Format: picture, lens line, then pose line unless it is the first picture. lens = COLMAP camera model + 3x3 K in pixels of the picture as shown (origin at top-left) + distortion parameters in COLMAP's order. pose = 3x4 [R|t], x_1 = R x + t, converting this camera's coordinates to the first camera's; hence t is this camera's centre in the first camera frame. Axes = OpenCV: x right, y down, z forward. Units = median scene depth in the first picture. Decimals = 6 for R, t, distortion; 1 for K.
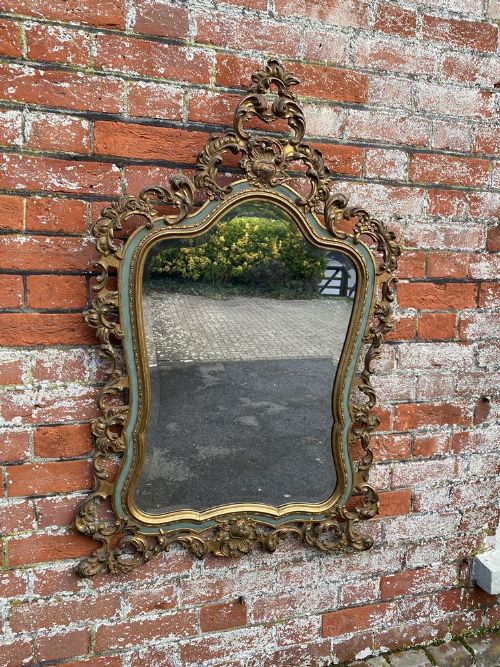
lens RADIAL K [[503.8, 0, 249.6], [0, 503.8, 329.9], [0, 0, 1]] dist [0.005837, 0.001508]
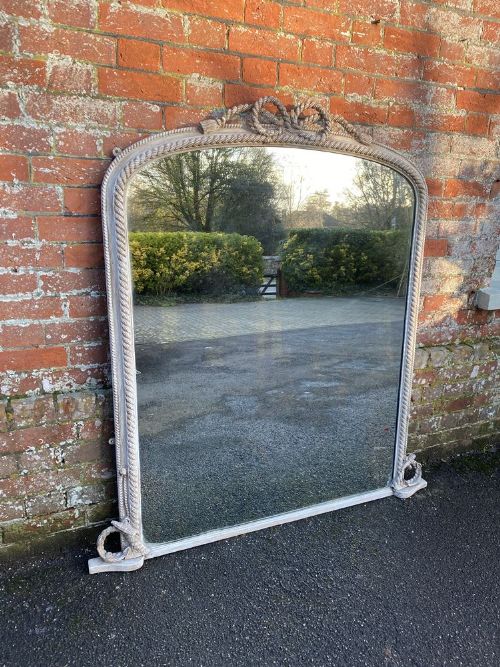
lens RADIAL K [[503.4, 0, 254.7], [0, 503.4, 336.4], [0, 0, 1]] dist [0.007992, 0.001901]
pose [[0.990561, -0.019200, 0.135718, -0.482423], [-0.008591, 0.979499, 0.201268, 0.306046], [-0.136800, -0.200534, 0.970089, -0.469459]]
